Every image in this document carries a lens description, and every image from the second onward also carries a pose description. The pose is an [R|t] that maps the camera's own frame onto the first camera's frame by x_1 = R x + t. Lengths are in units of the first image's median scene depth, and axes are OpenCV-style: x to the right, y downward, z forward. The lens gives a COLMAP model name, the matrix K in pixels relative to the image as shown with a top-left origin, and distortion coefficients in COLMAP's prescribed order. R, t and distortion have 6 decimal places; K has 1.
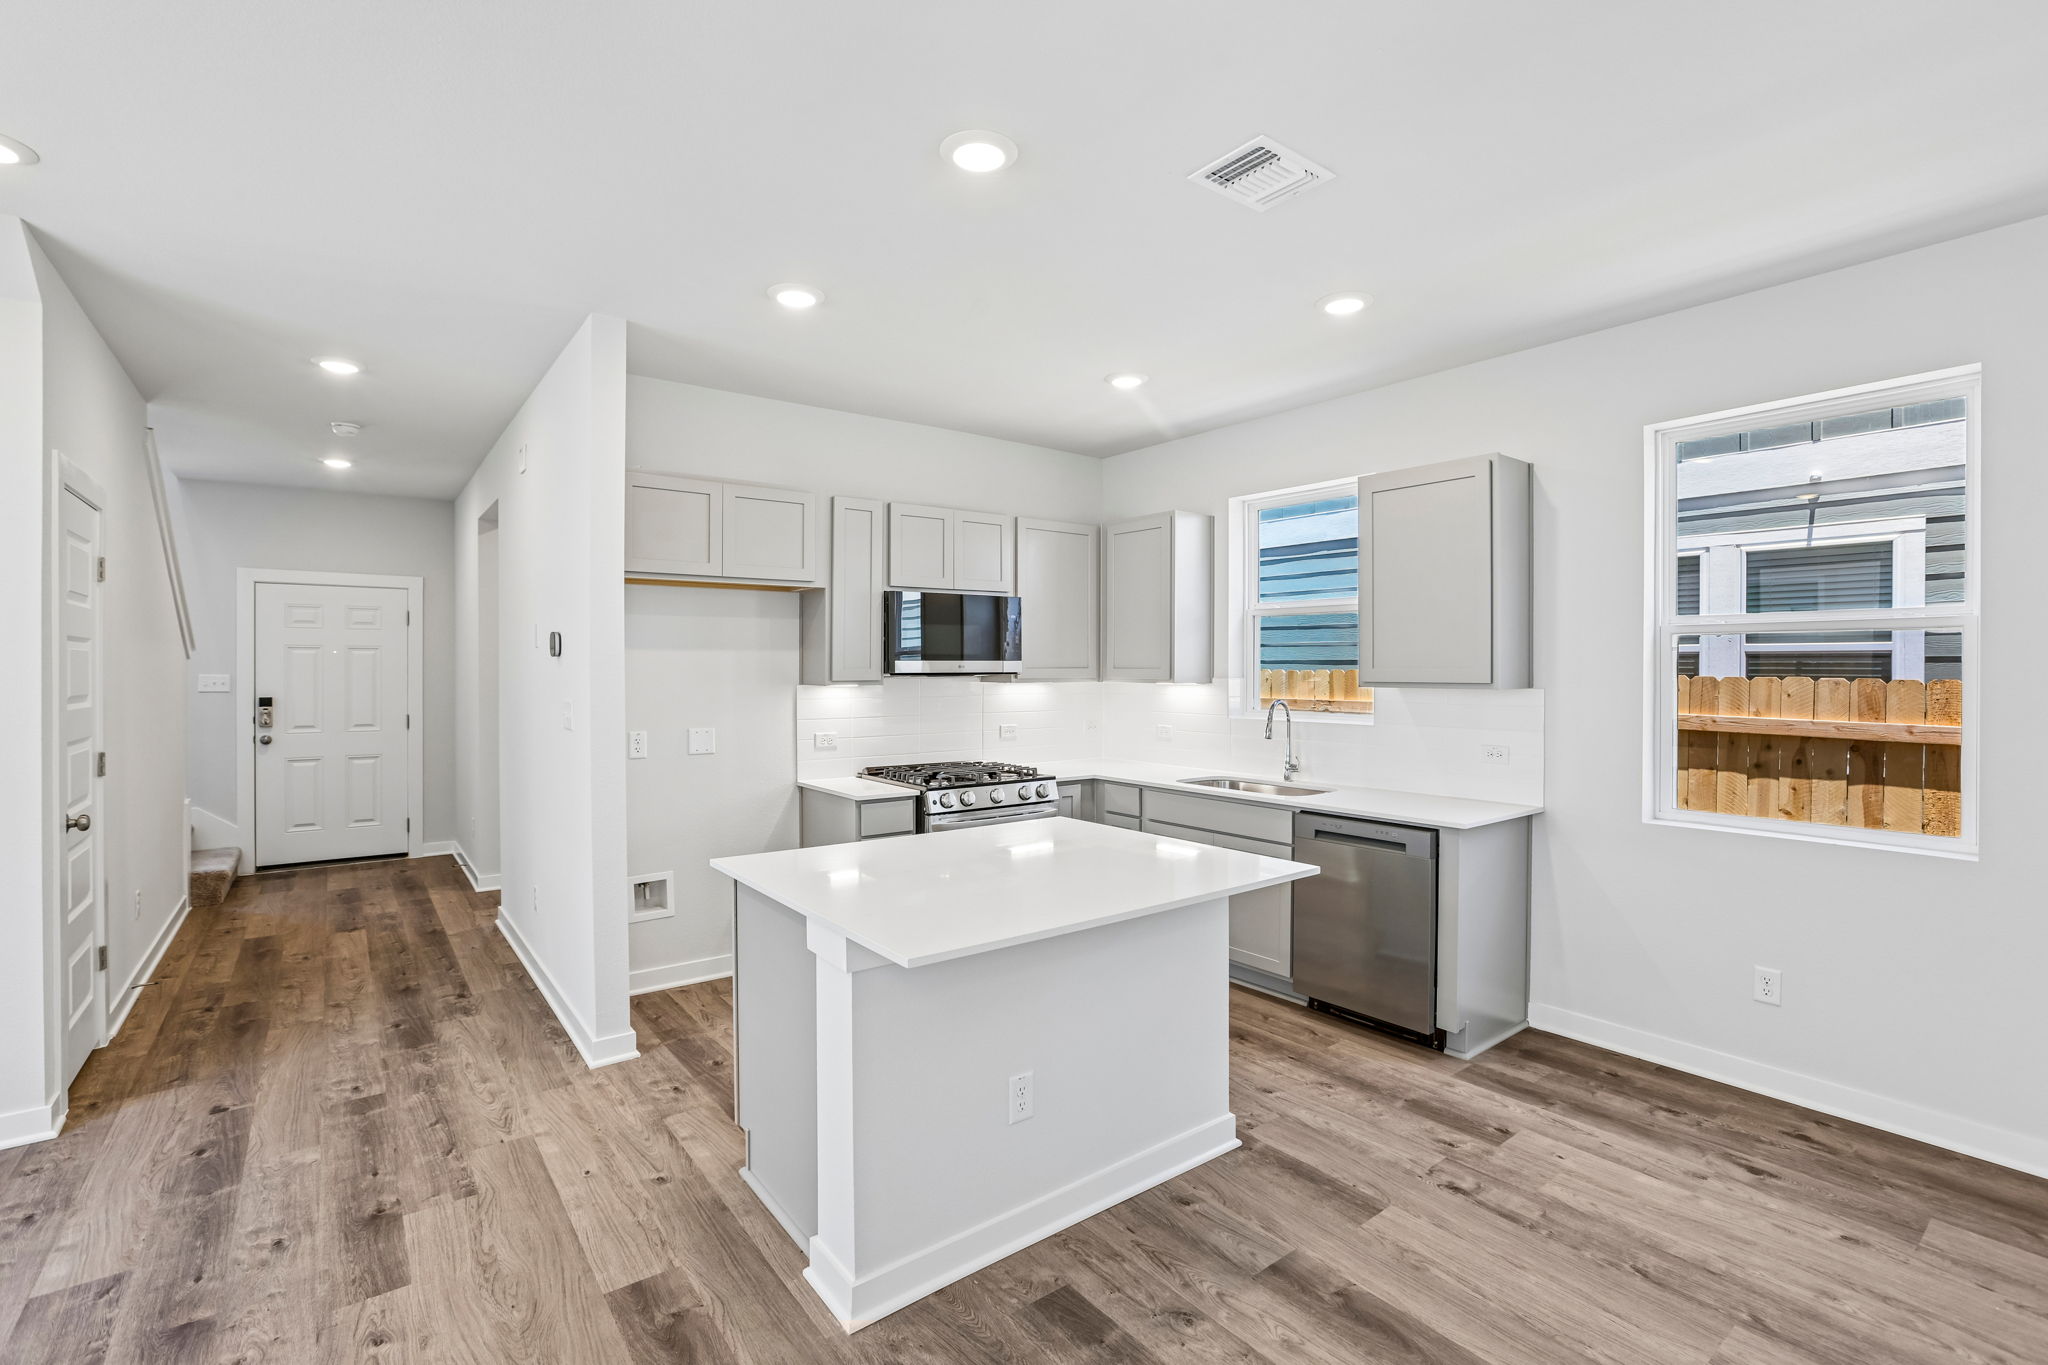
lens RADIAL K [[920.6, 0, 1028.2], [0, 920.6, 674.7], [0, 0, 1]] dist [-0.035219, 0.010061]
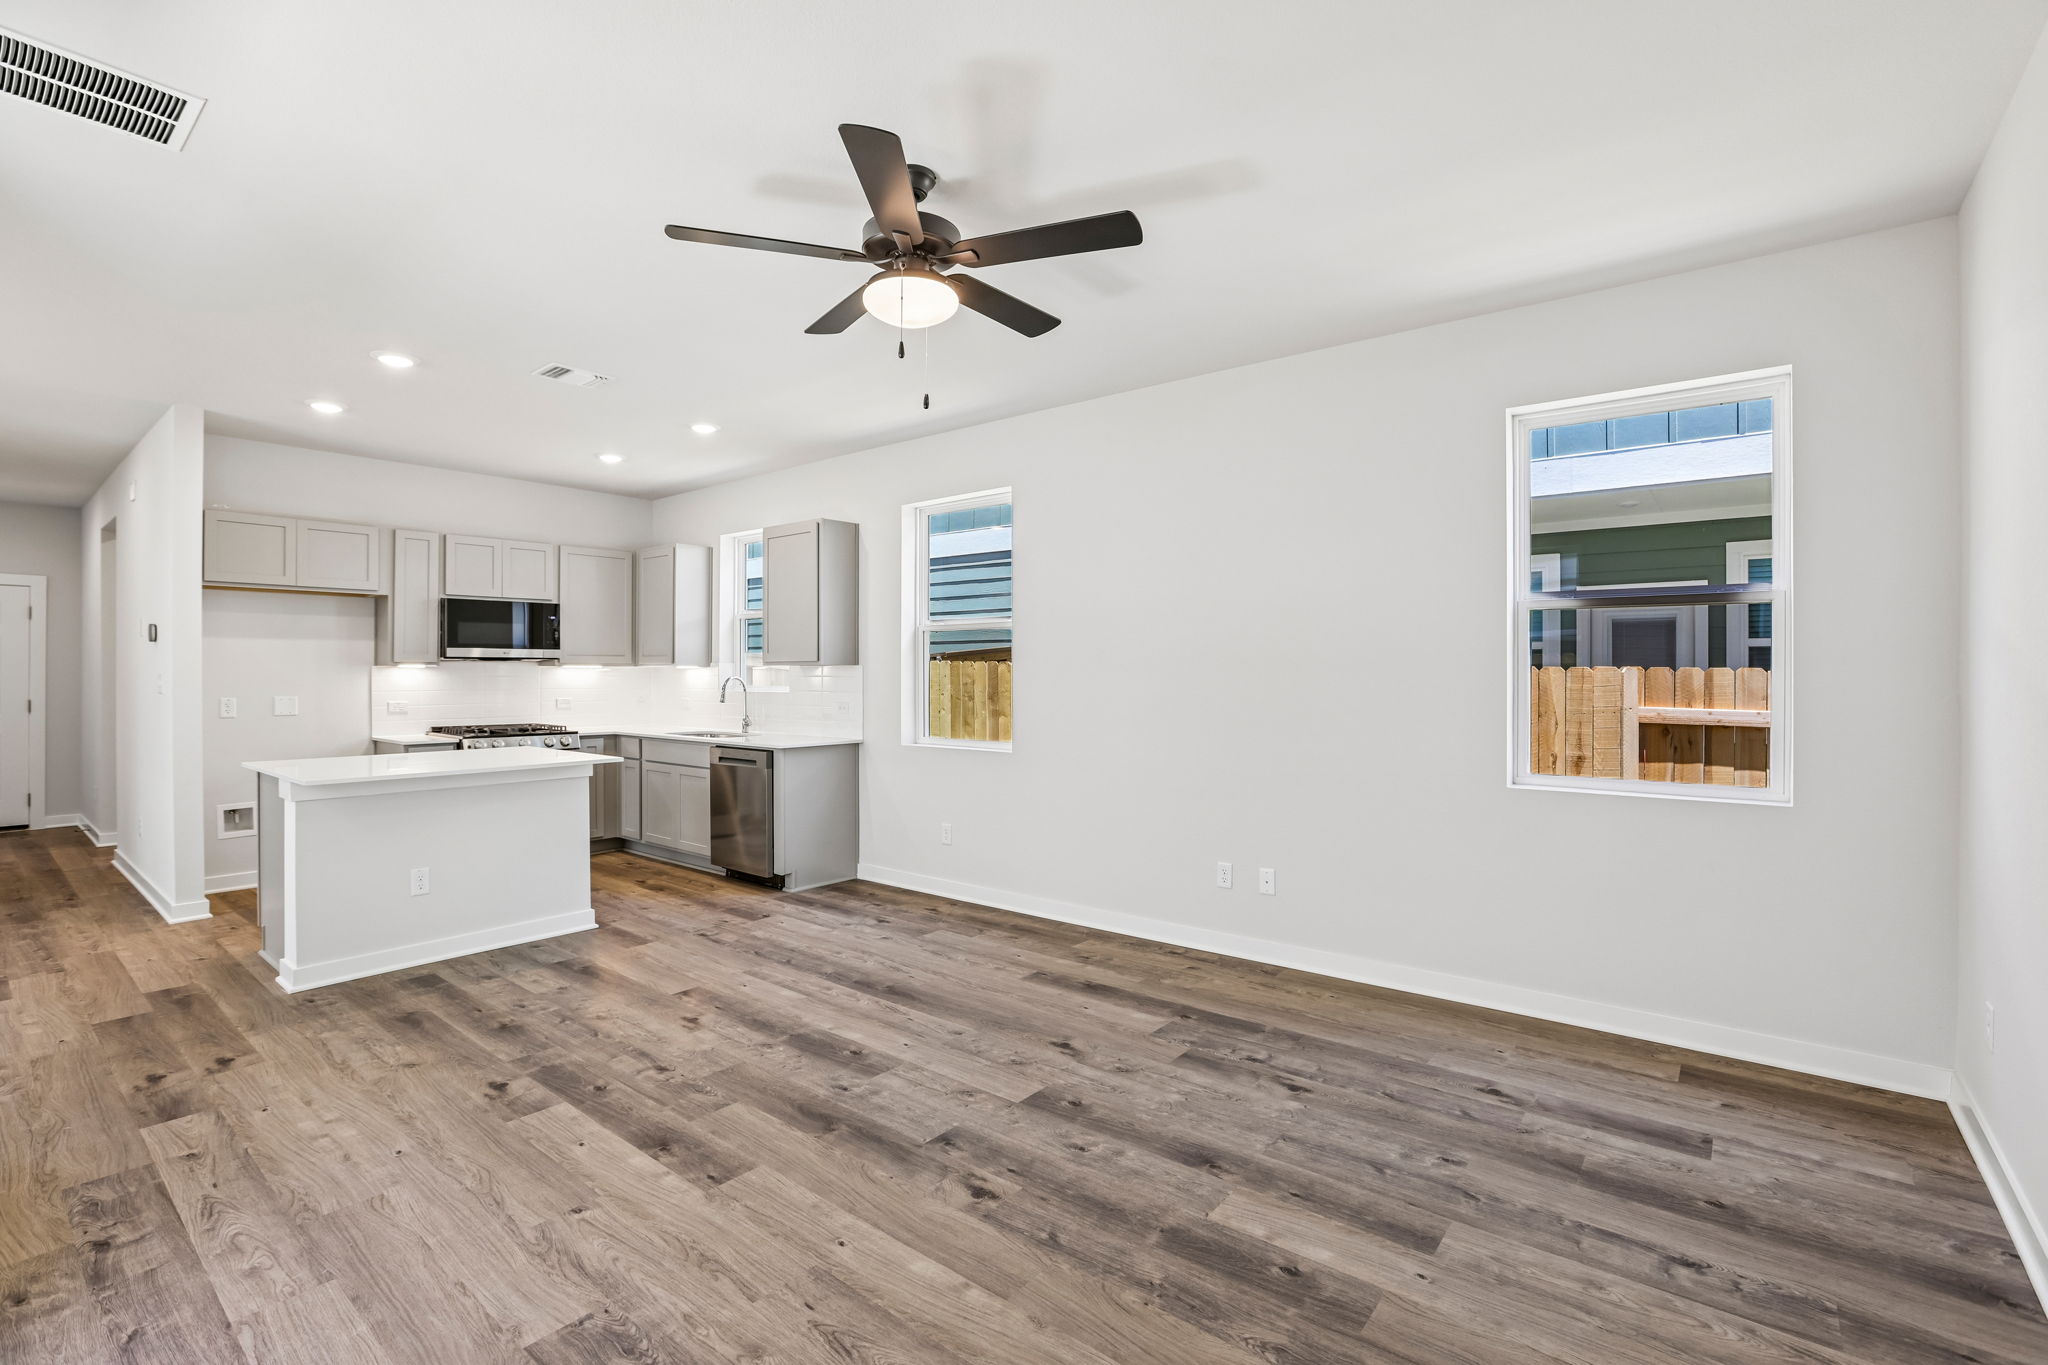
lens RADIAL K [[920.6, 0, 1011.1], [0, 920.6, 671.4], [0, 0, 1]] dist [-0.035219, 0.010061]
pose [[0.974876, -0.000564, 0.222746, 0.452181], [0.002605, 0.999957, -0.008870, 0.040936], [-0.222732, 0.009228, 0.974836, -0.624381]]
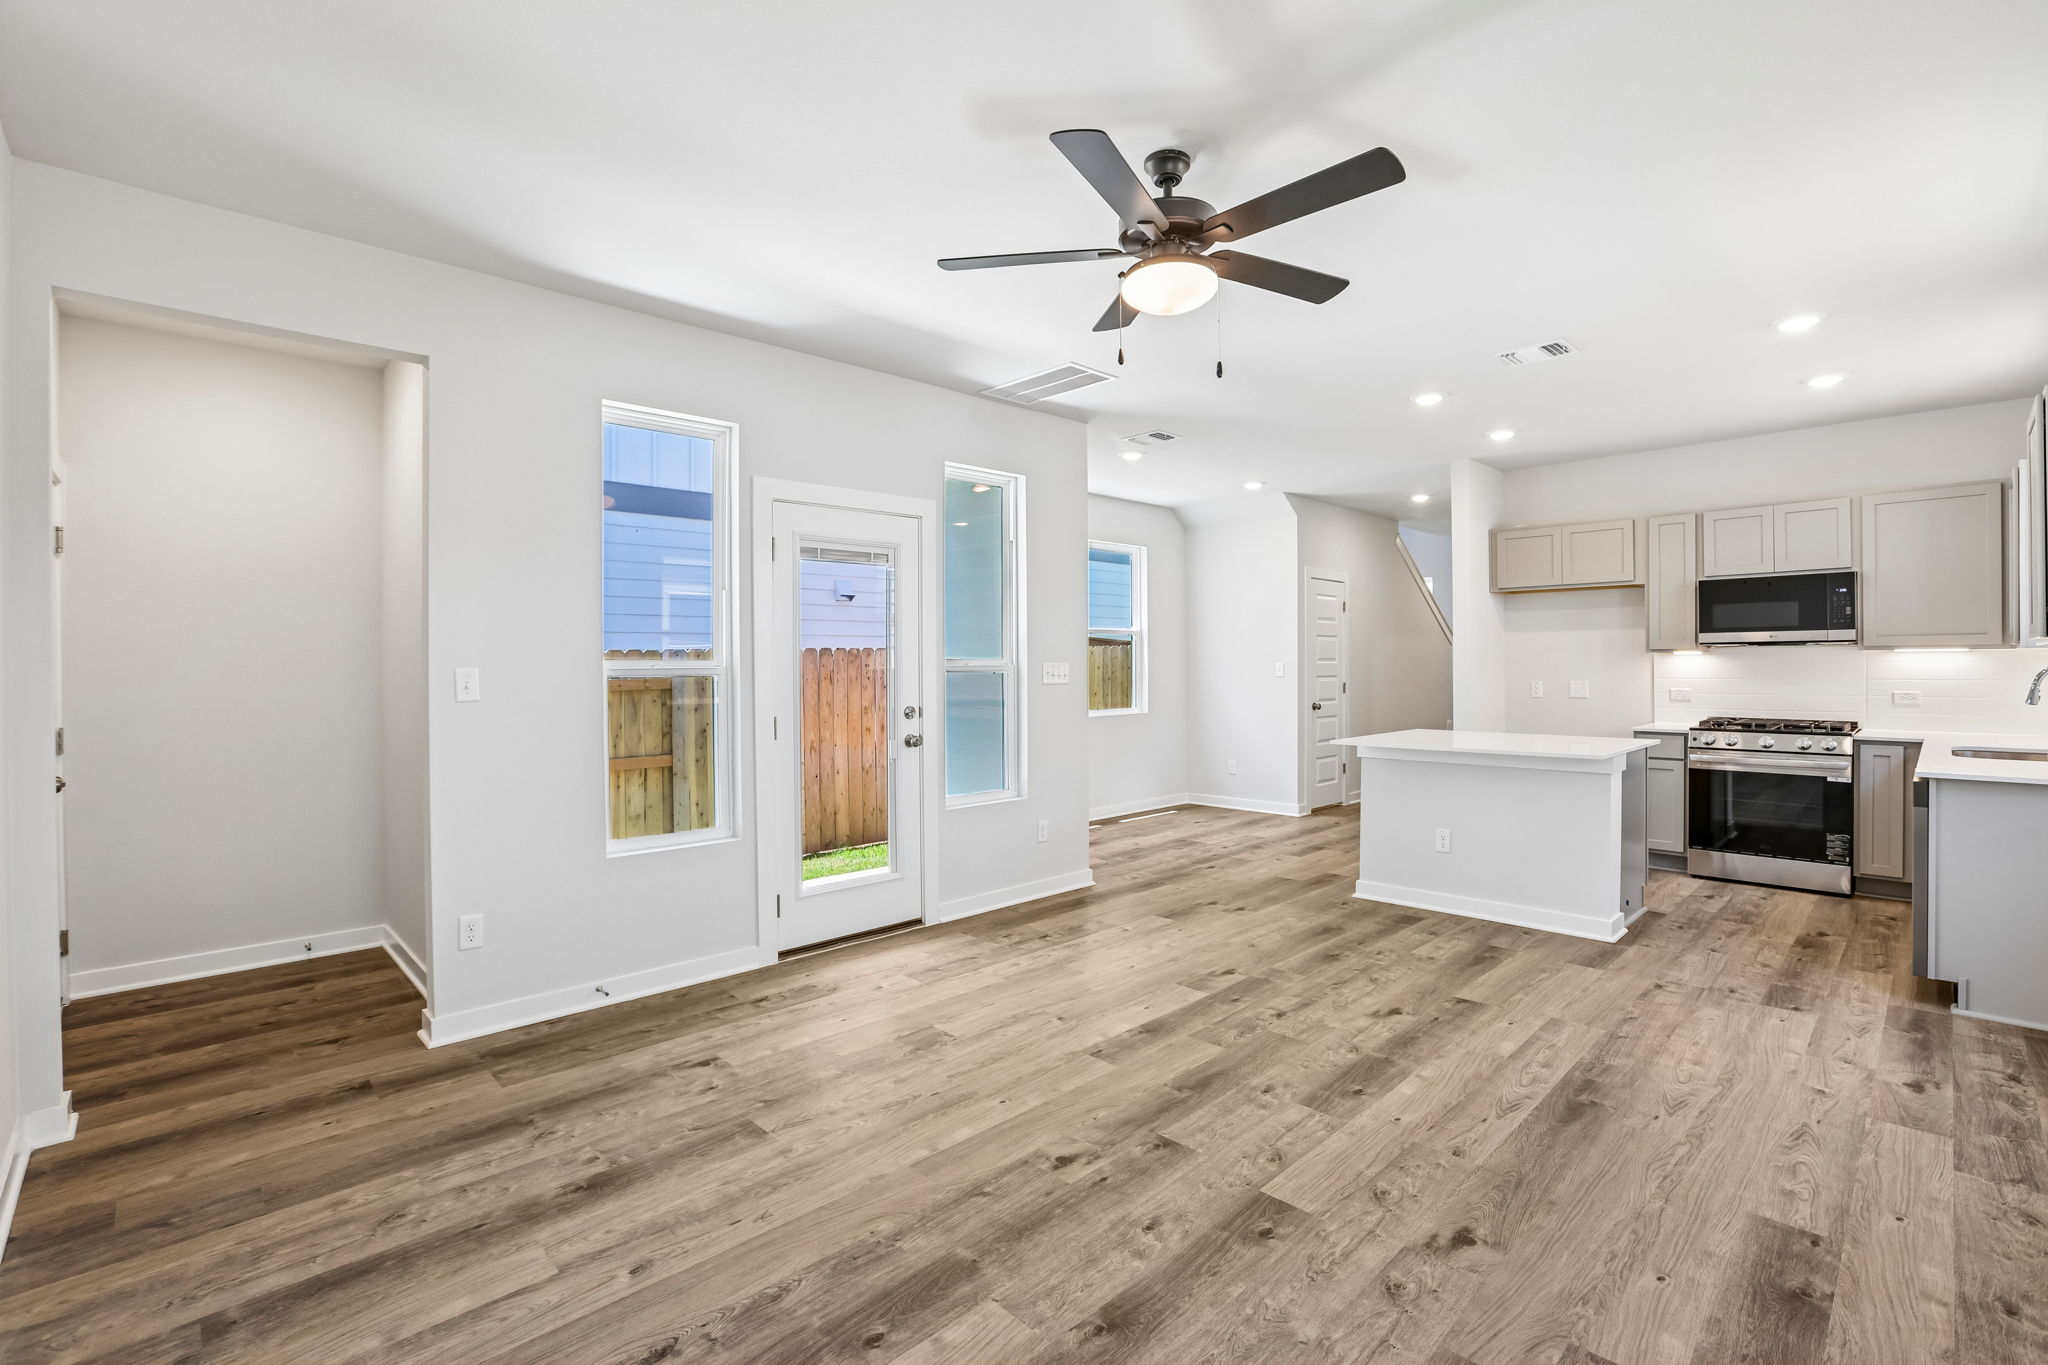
lens RADIAL K [[920.6, 0, 1041.3], [0, 920.6, 667.8], [0, 0, 1]] dist [-0.035219, 0.010061]
pose [[0.125065, 0.001392, -0.992148, 1.210685], [-0.000925, 0.999999, 0.001287, 0.038866], [0.992148, 0.000756, 0.125066, -0.109749]]
